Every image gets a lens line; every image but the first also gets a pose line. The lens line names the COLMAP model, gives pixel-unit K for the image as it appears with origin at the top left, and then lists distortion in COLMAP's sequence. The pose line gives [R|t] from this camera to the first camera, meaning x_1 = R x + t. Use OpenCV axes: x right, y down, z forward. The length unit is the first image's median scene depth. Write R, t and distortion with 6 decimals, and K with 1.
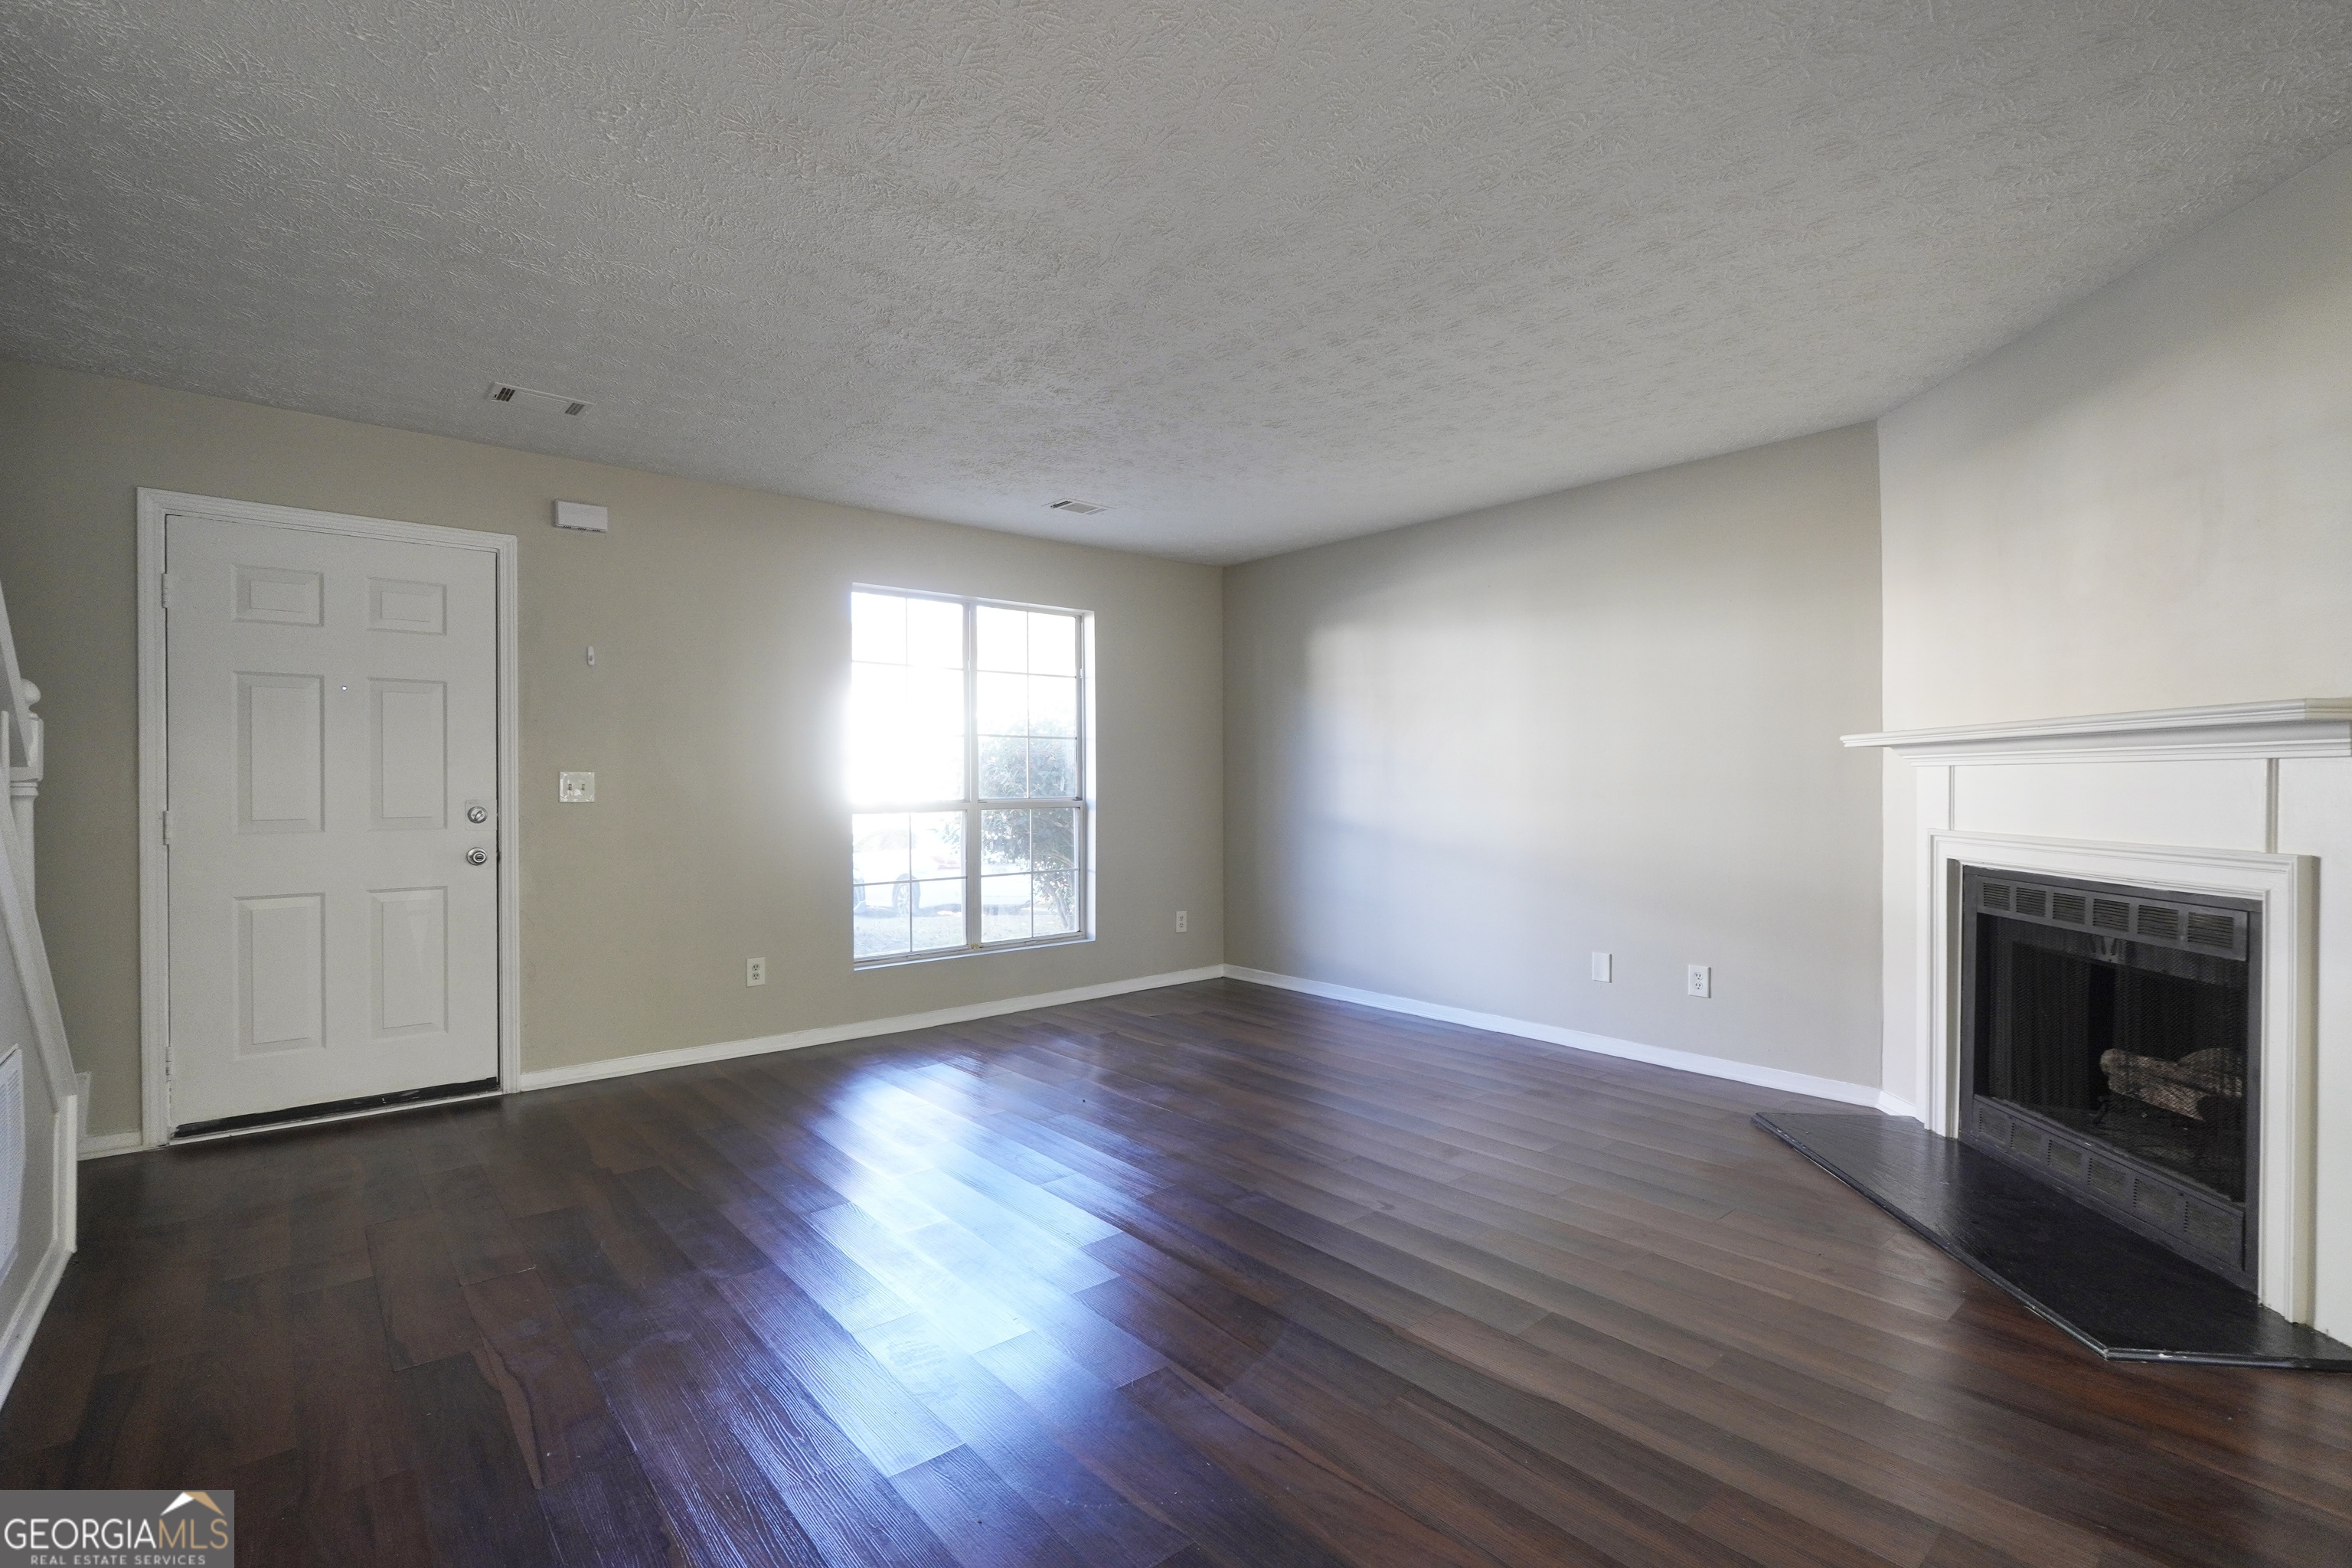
lens RADIAL K [[1061.4, 0, 1163.7], [0, 1061.4, 783.5], [0, 0, 1]] dist [-0.016008, 0.005316]
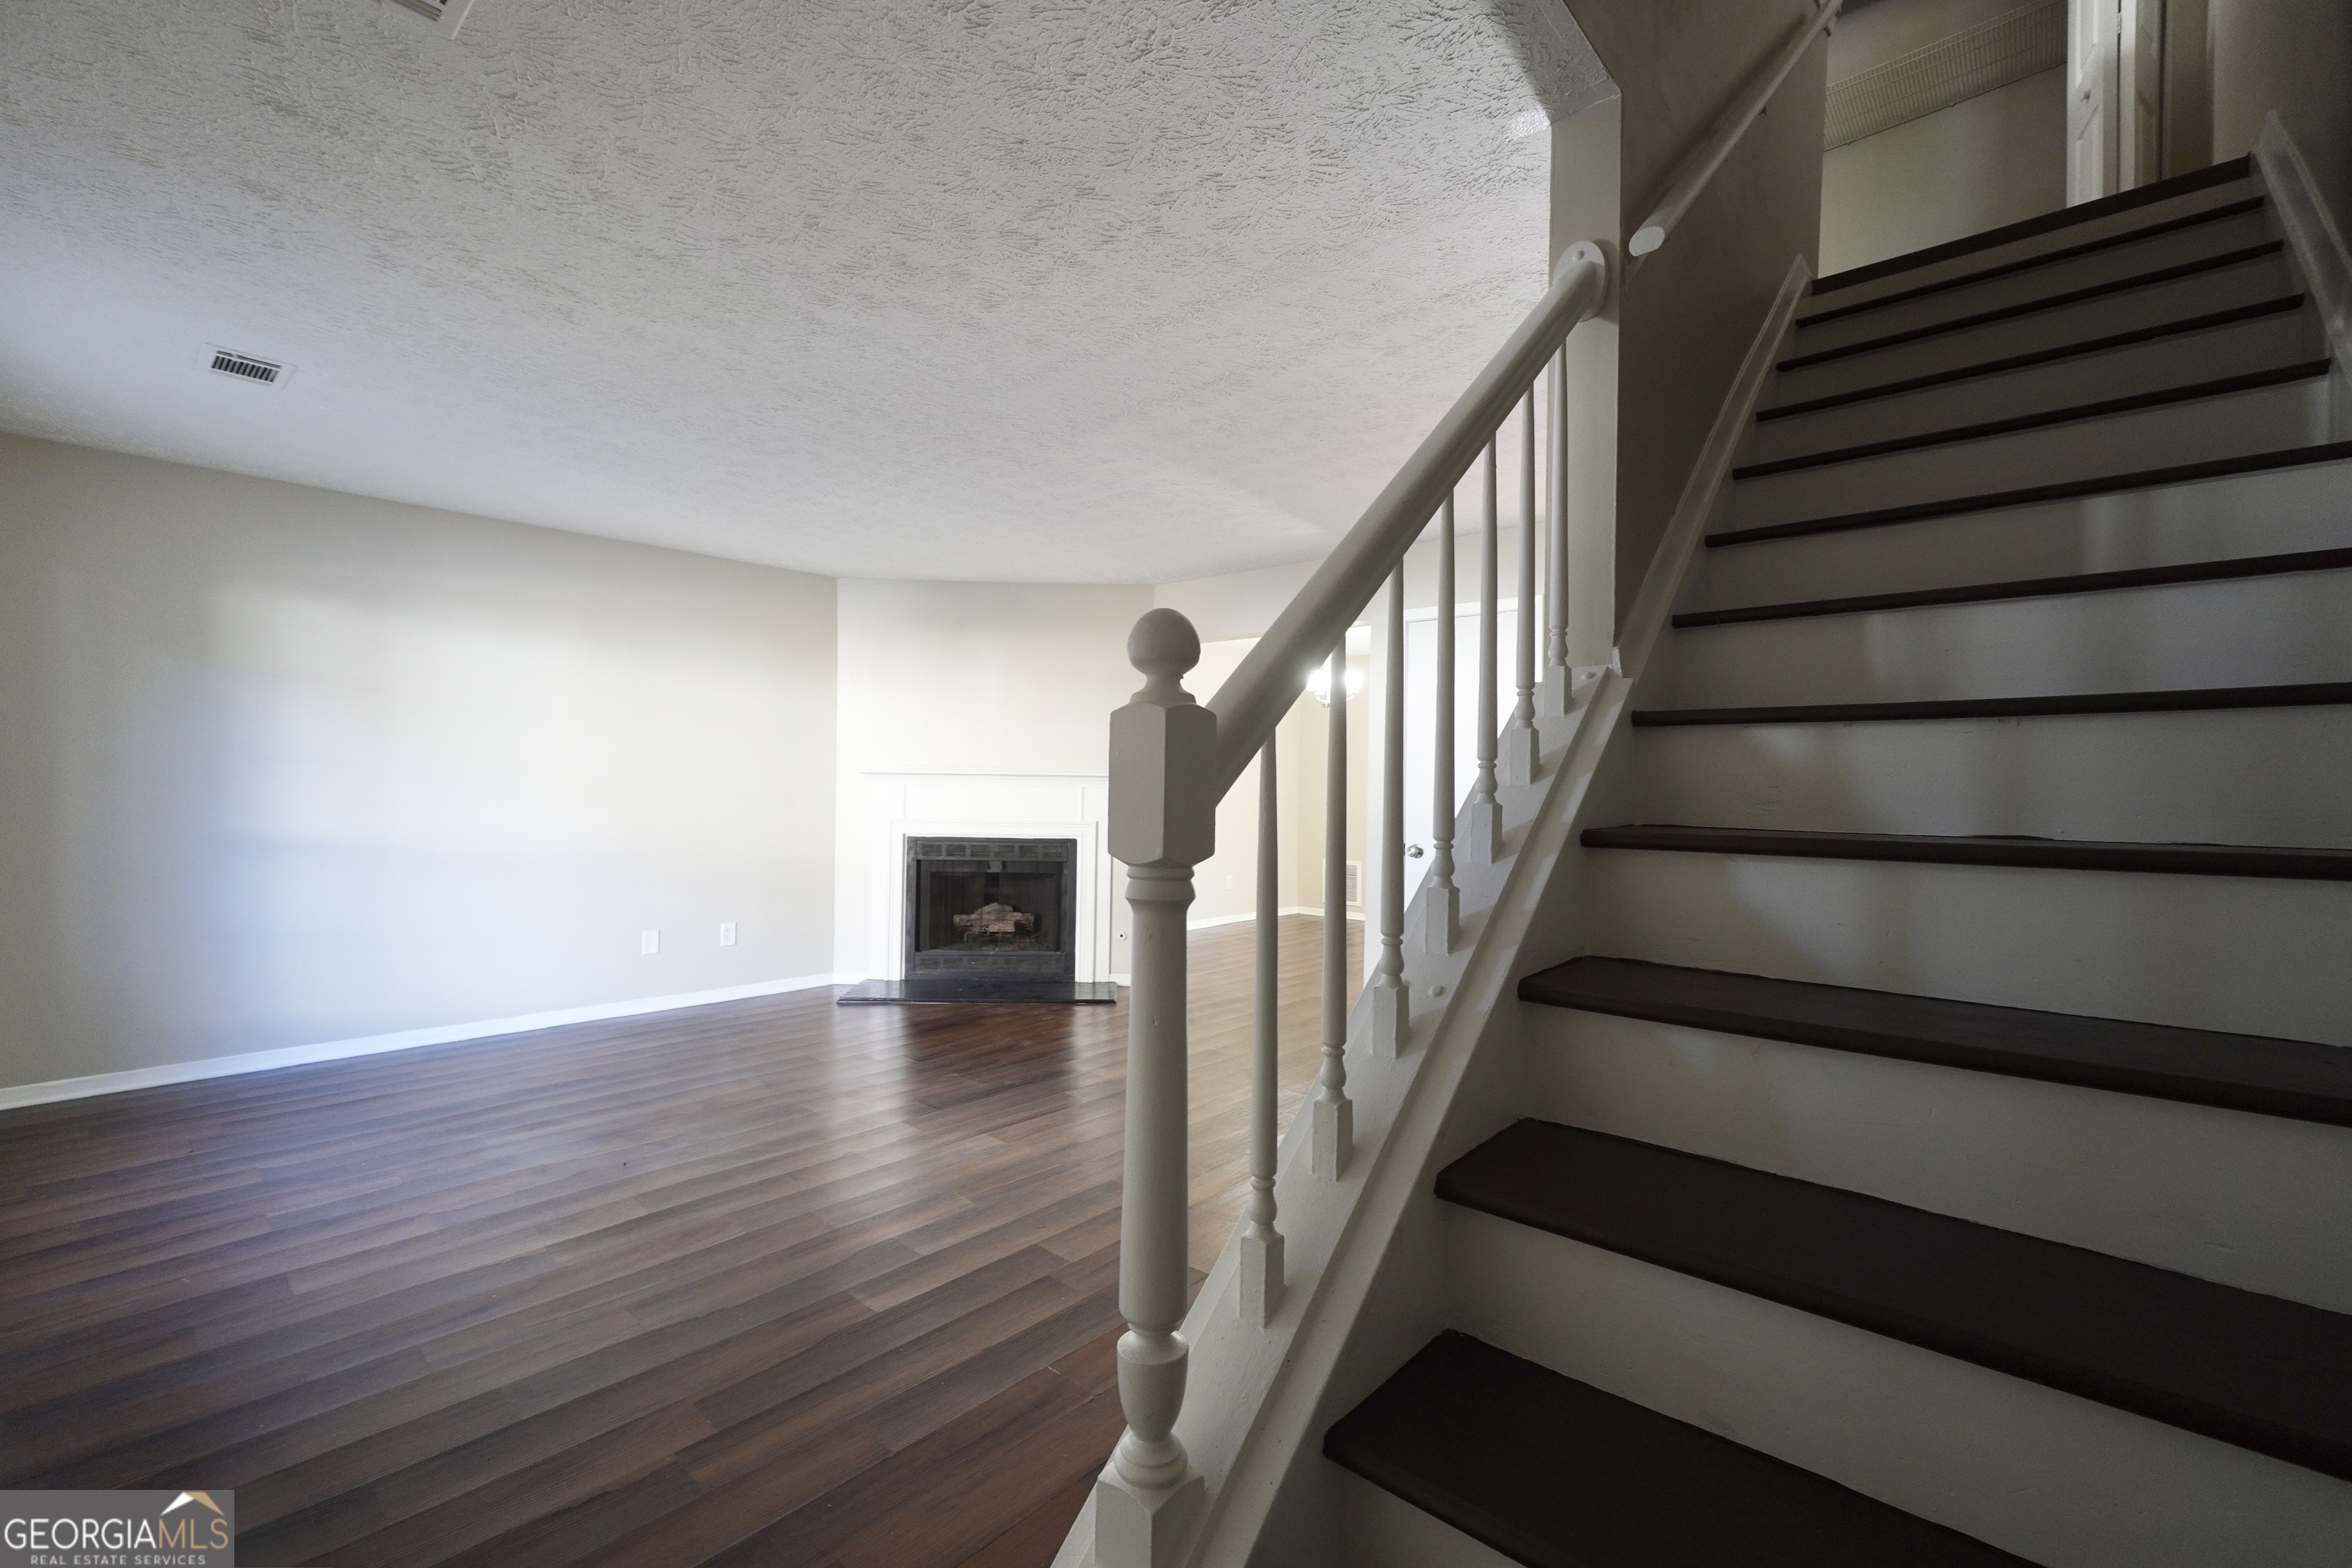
lens RADIAL K [[982.8, 0, 1164.0], [0, 982.8, 784.3], [0, 0, 1]] dist [-0.022078, 0.008198]
pose [[-0.139236, -0.001117, 0.990259, -1.064003], [-0.011968, 0.999928, -0.000554, -0.021707], [-0.990187, -0.011928, -0.139239, 0.767376]]
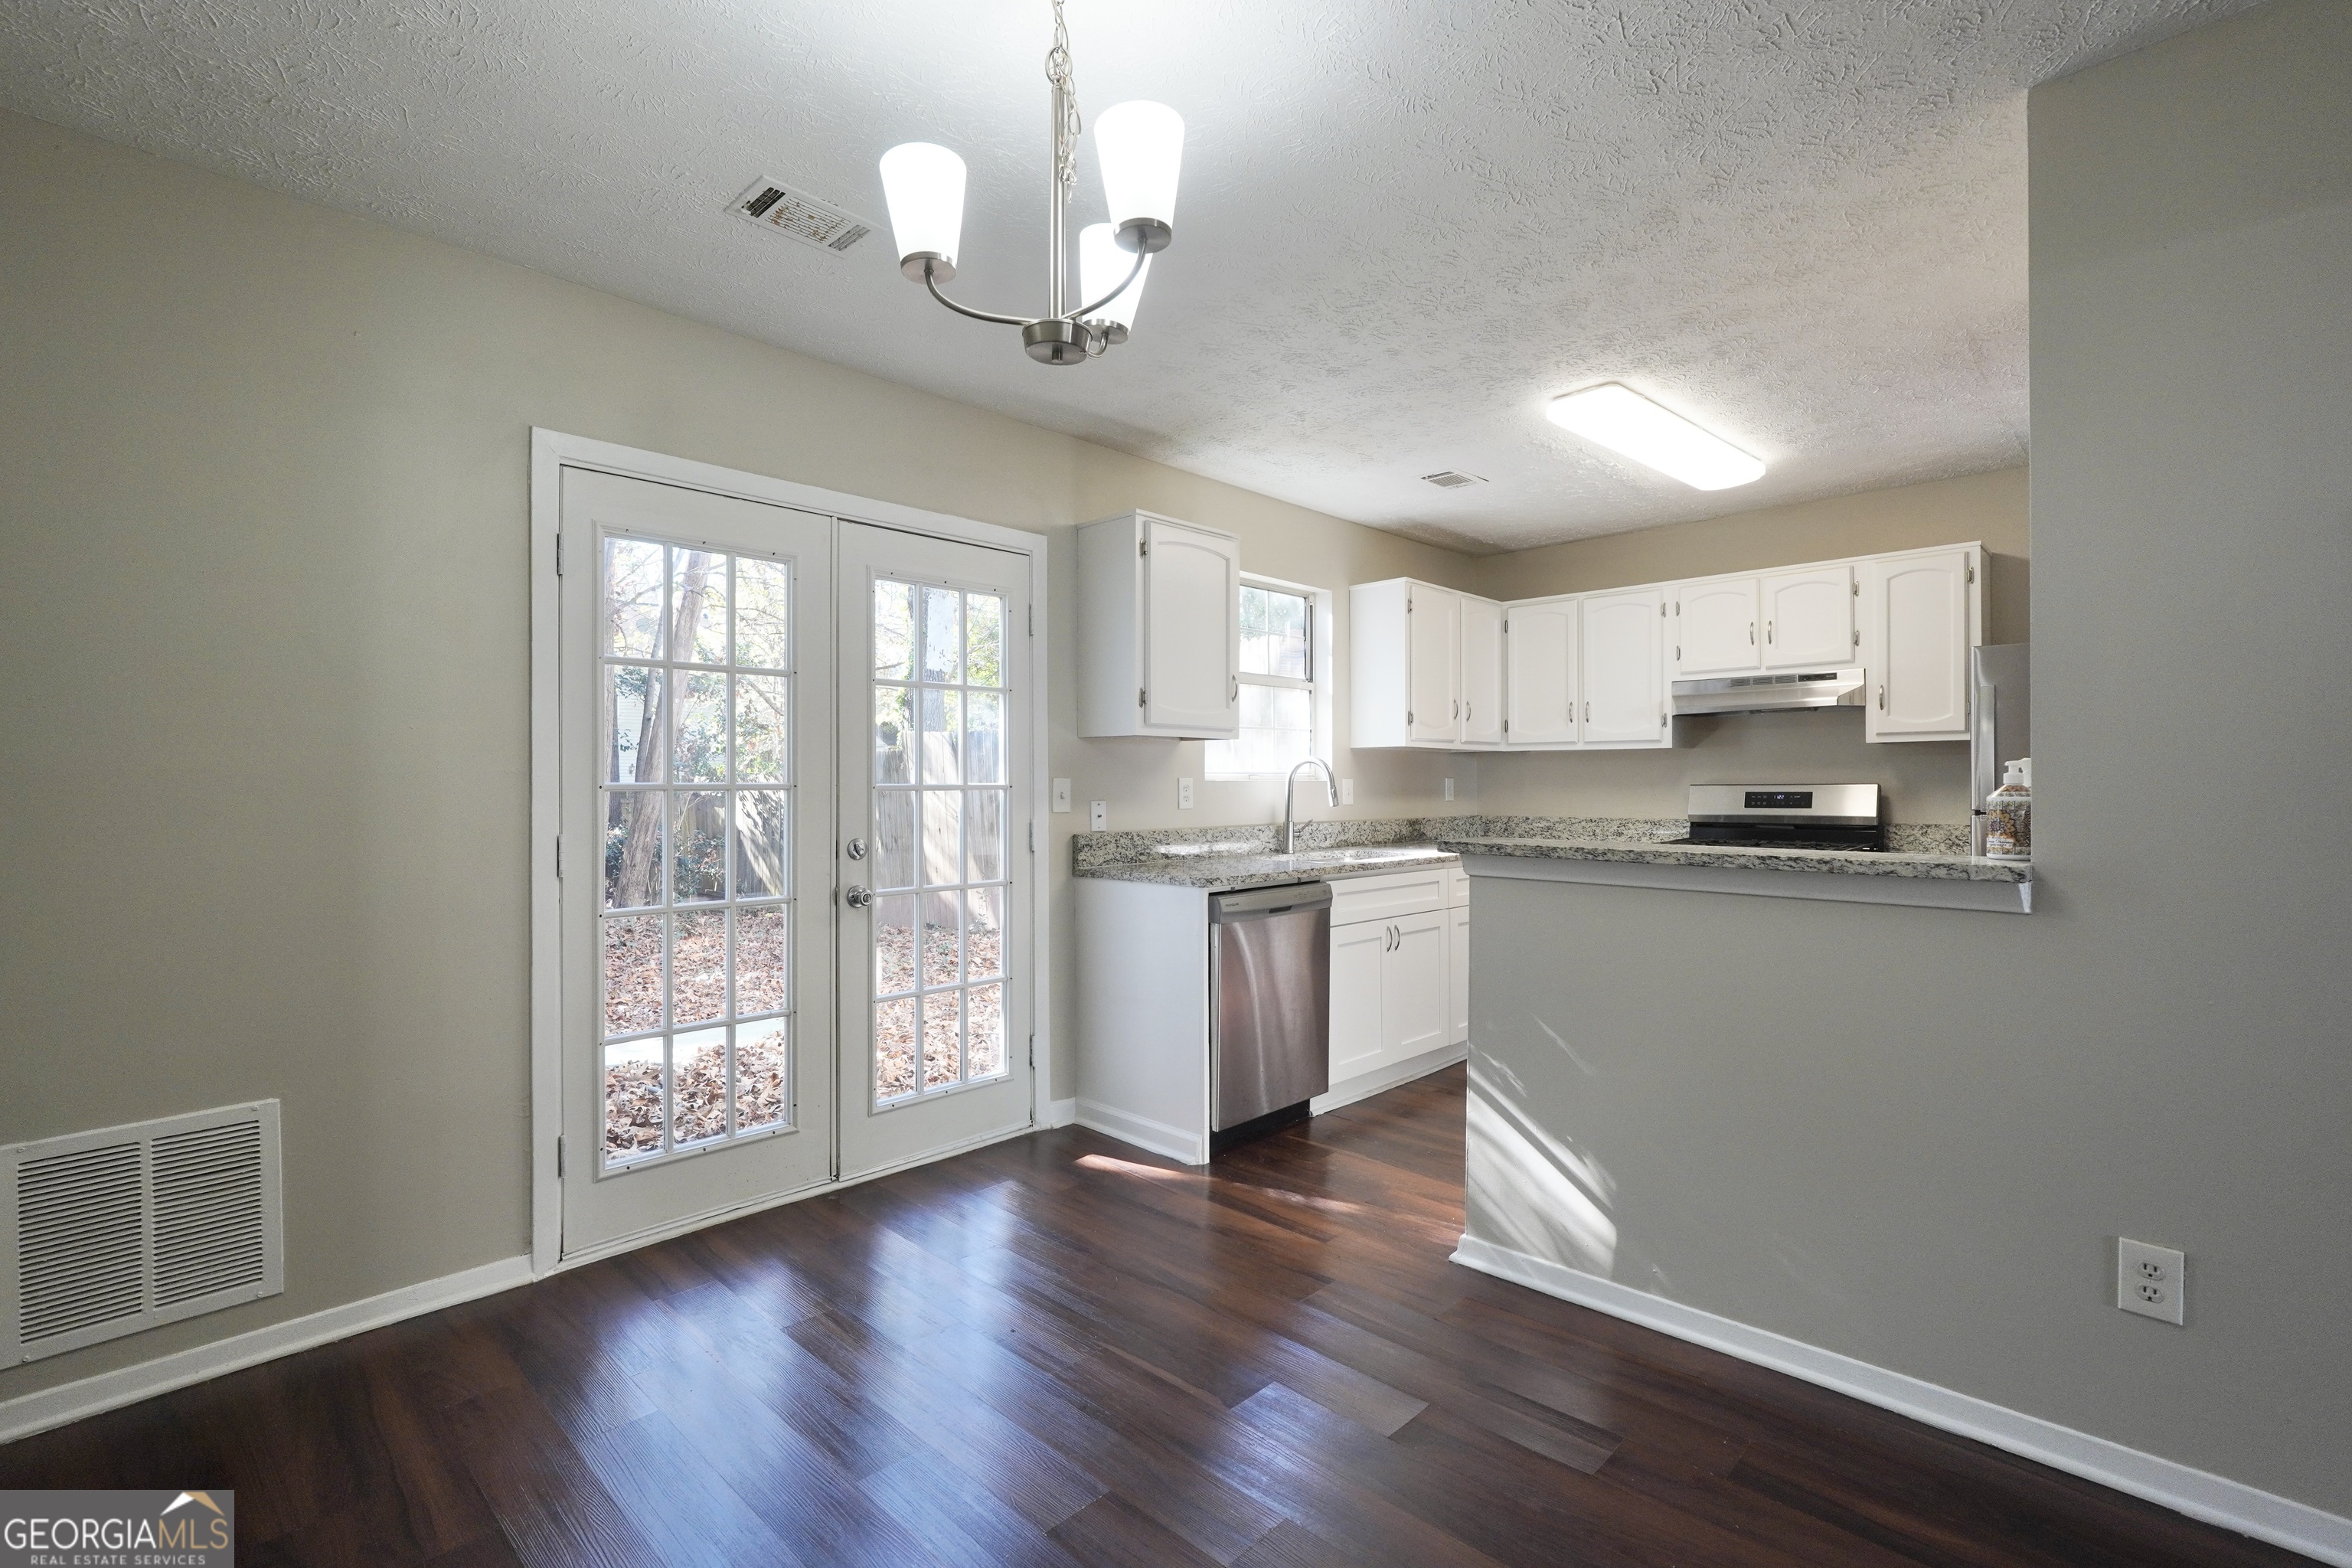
lens RADIAL K [[1061.4, 0, 1163.7], [0, 1061.4, 783.5], [0, 0, 1]] dist [-0.016008, 0.005316]
pose [[-0.994961, 0.002664, -0.100232, 1.037228], [0.002292, 0.999990, 0.003821, -0.013037], [0.100241, 0.003572, -0.994957, 0.566045]]
